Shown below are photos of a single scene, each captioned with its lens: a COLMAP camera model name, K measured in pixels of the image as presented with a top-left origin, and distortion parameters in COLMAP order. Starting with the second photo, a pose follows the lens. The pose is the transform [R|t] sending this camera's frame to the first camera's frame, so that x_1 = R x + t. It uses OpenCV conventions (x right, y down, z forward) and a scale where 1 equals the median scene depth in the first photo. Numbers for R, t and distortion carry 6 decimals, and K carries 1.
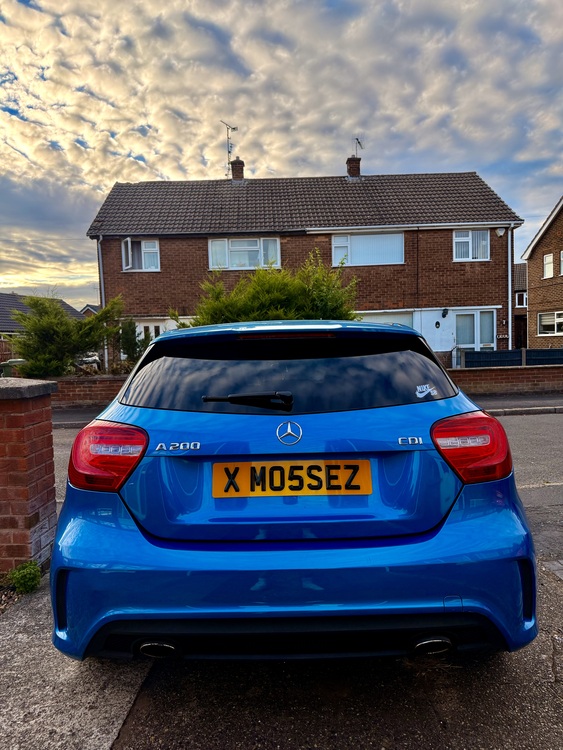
lens RADIAL K [[524.4, 0, 279.1], [0, 524.4, 377.9], [0, 0, 1]] dist [0.040615, -0.044349]
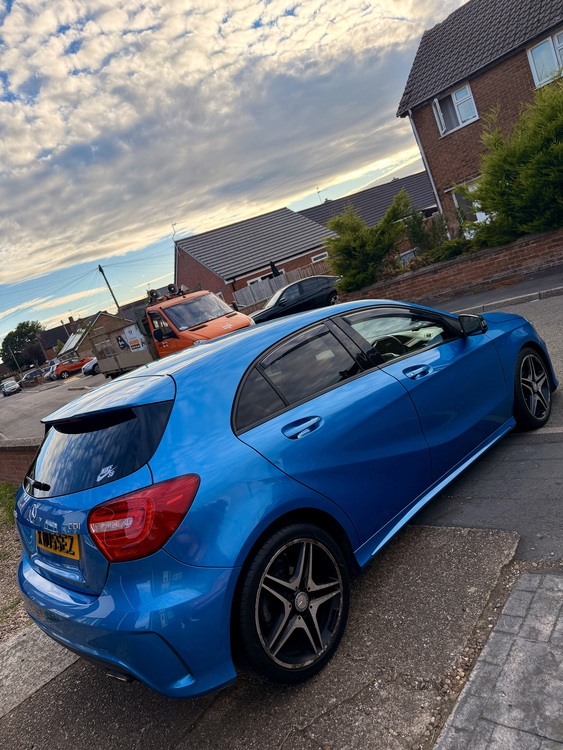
lens RADIAL K [[522.5, 0, 281.5], [0, 522.5, 386.7], [0, 0, 1]] dist [0.000544, -0.028747]
pose [[0.672977, -0.088259, -0.734379, 0.148880], [0.301563, 0.939330, 0.163458, -0.024248], [0.675398, -0.331465, 0.658763, 0.061533]]
